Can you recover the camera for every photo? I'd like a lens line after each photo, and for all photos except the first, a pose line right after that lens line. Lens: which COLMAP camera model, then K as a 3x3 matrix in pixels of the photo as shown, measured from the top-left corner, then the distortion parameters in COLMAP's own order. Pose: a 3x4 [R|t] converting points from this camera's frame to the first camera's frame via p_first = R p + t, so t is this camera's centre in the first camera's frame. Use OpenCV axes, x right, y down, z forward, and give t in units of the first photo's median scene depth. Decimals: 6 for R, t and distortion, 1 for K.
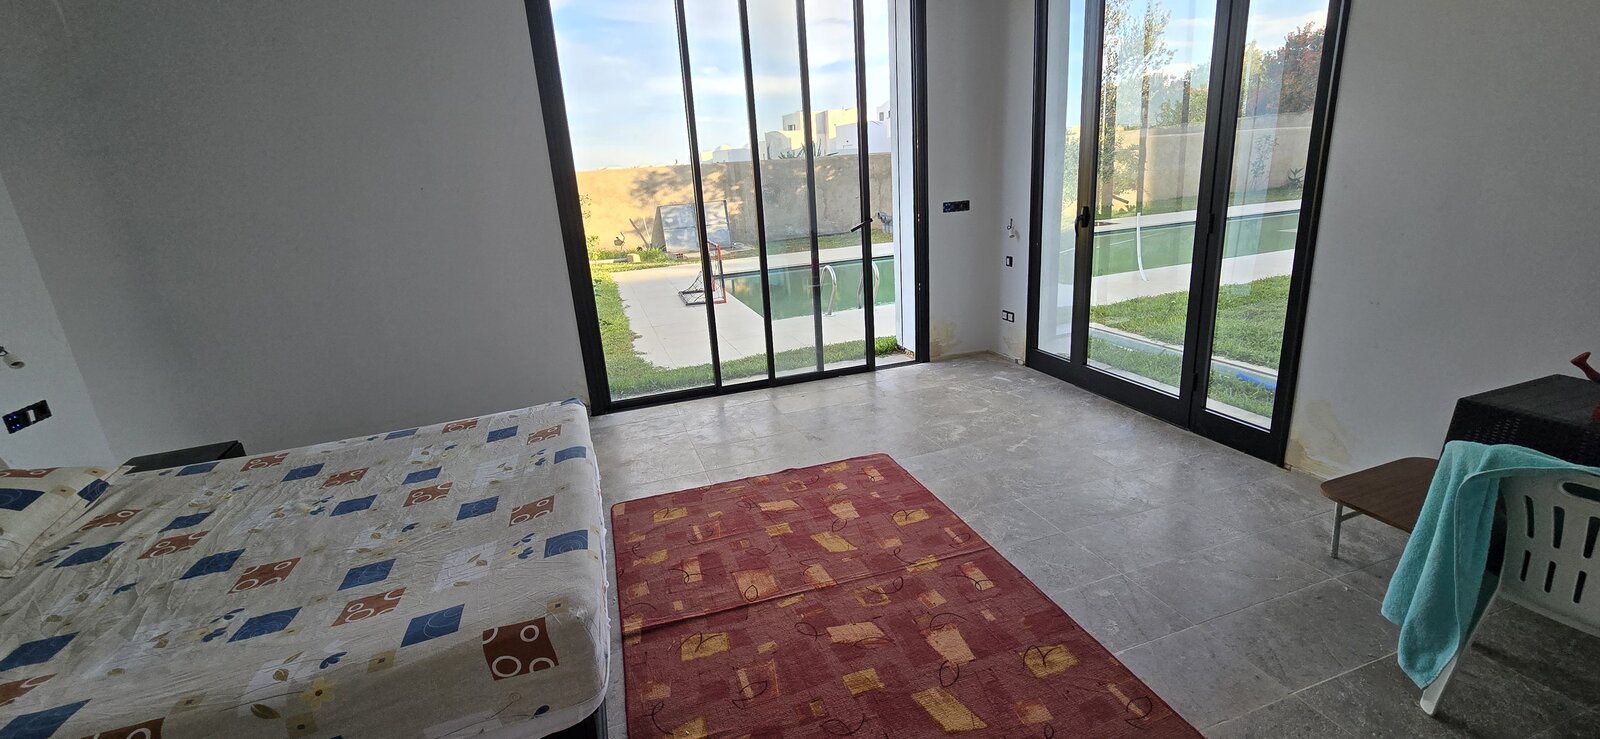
lens RADIAL K [[649.4, 0, 802.2], [0, 649.4, 362.8], [0, 0, 1]] dist [-0.004051, 0.002155]
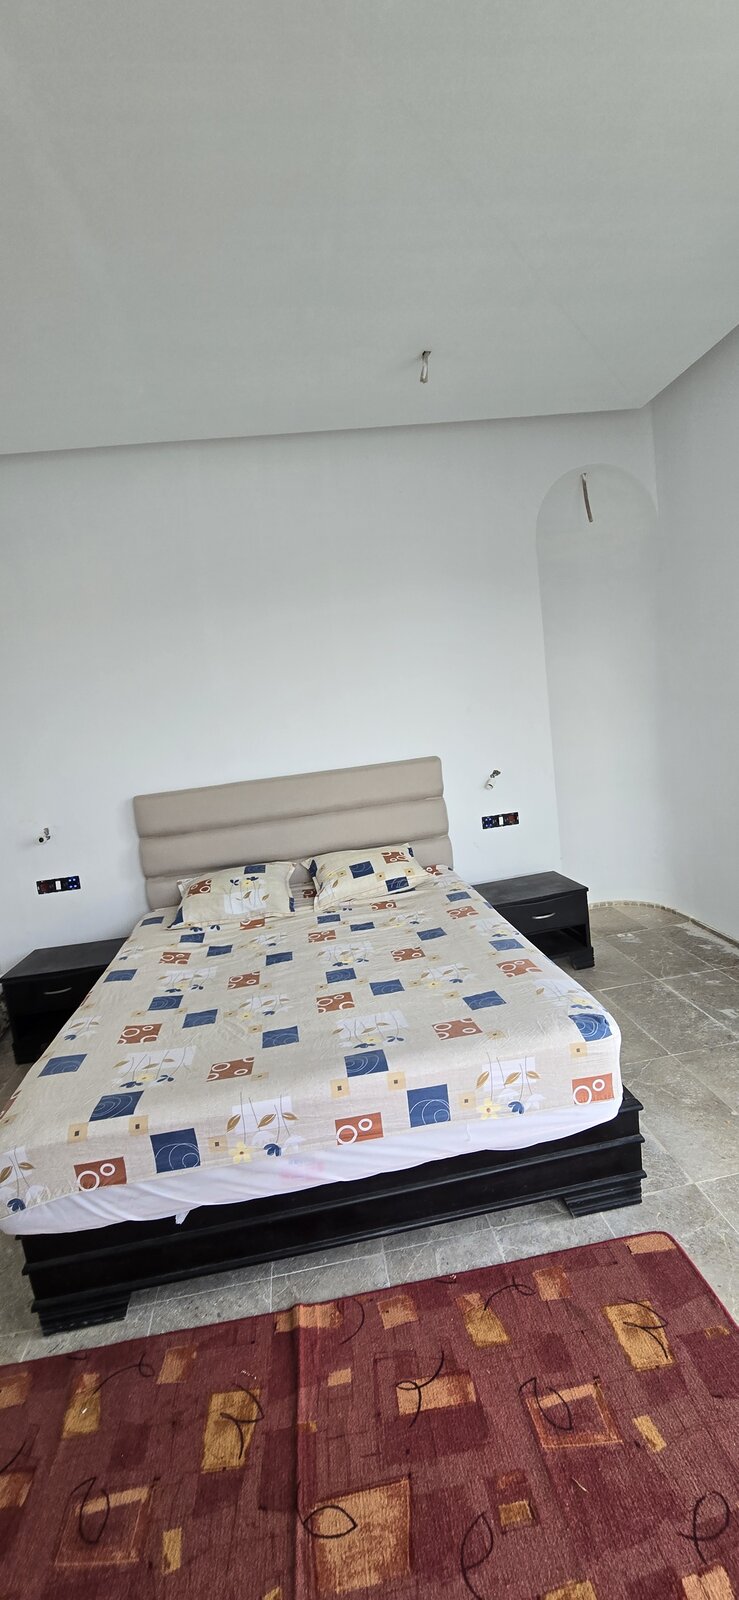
lens RADIAL K [[649.4, 0, 373.0], [0, 649.4, 802.4], [0, 0, 1]] dist [-0.004051, 0.002155]
pose [[-0.176921, 0.232829, -0.956290, 0.300970], [-0.152083, 0.953480, 0.260281, -0.357368], [0.972404, 0.191484, -0.133281, 1.100145]]
